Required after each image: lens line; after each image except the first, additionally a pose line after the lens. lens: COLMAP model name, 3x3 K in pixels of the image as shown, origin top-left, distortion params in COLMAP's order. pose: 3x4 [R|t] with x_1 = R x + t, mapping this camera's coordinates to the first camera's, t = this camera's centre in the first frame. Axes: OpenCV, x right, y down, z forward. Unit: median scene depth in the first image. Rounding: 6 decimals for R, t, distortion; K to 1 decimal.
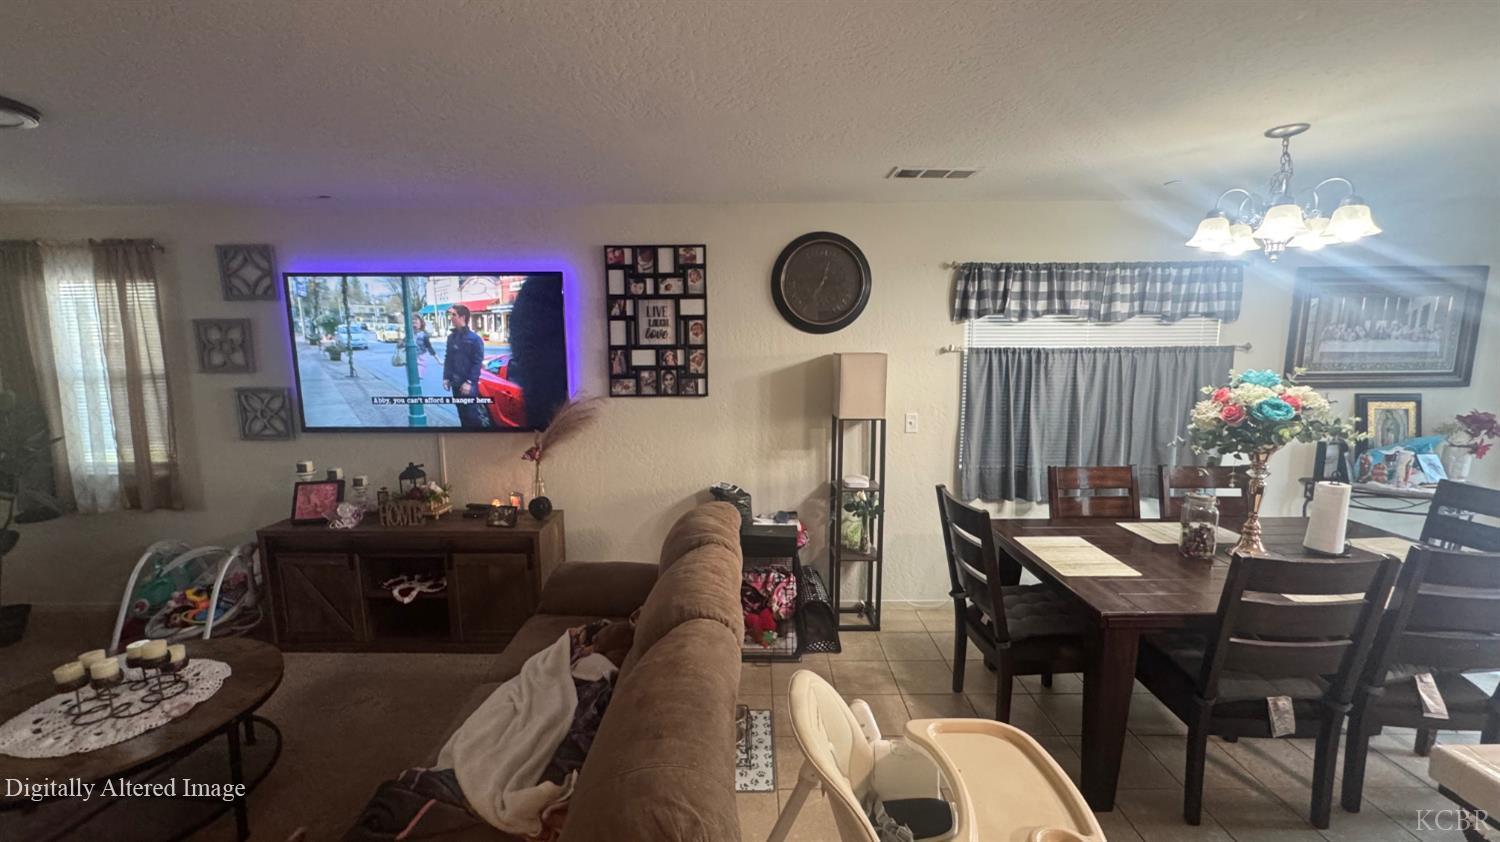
lens RADIAL K [[602.4, 0, 746.5], [0, 602.4, 420.0], [0, 0, 1]] dist [-0.001925, -0.000133]
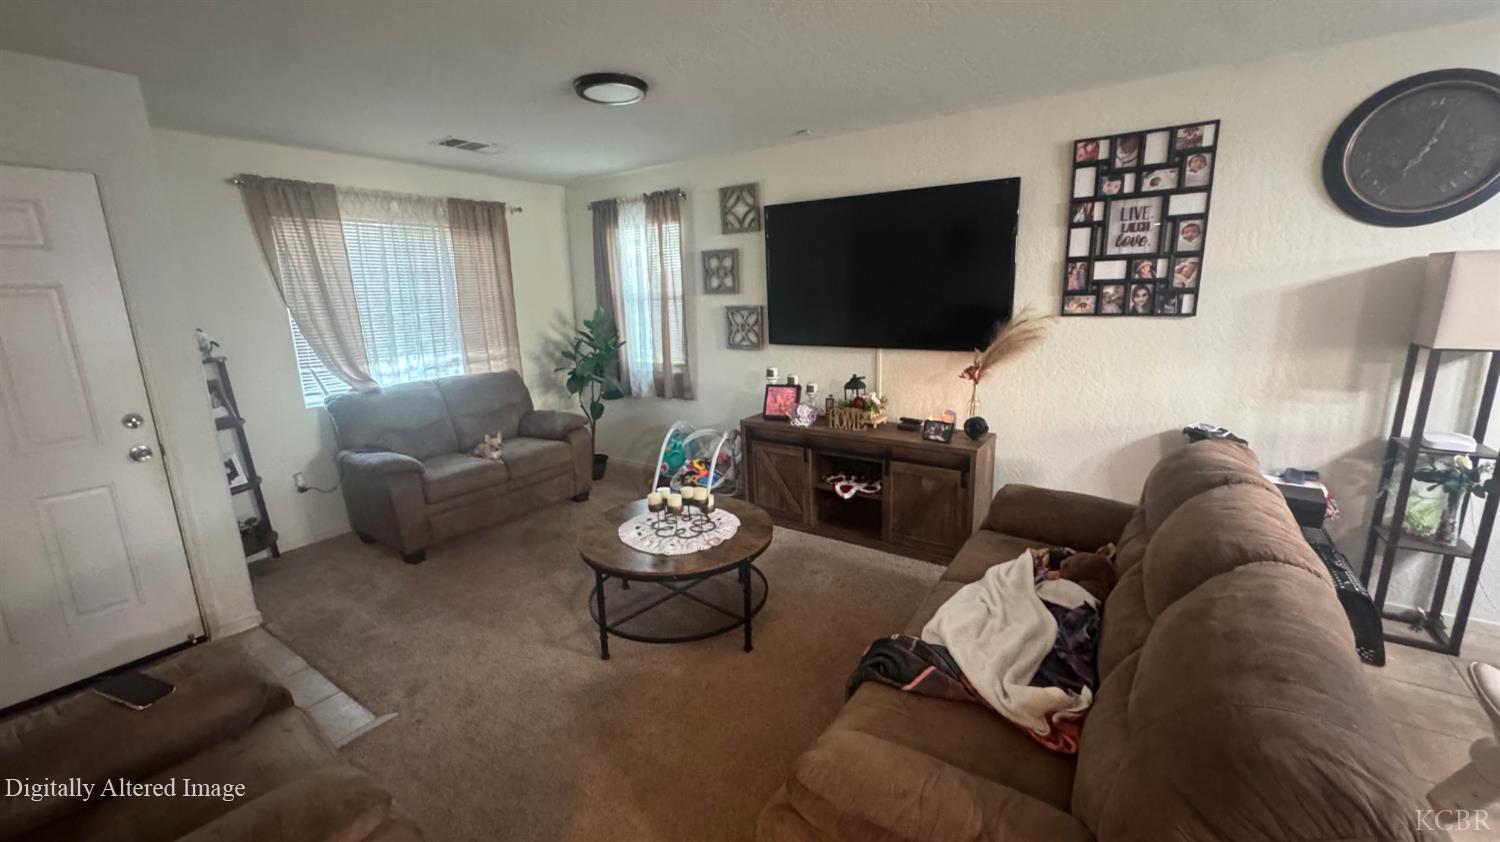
lens RADIAL K [[602.4, 0, 746.5], [0, 602.4, 420.0], [0, 0, 1]] dist [-0.001925, -0.000133]
pose [[0.826963, 0.103024, -0.552737, -0.105977], [-0.047121, 0.992310, 0.114456, 0.036881], [0.560278, -0.068605, 0.825459, -0.019522]]
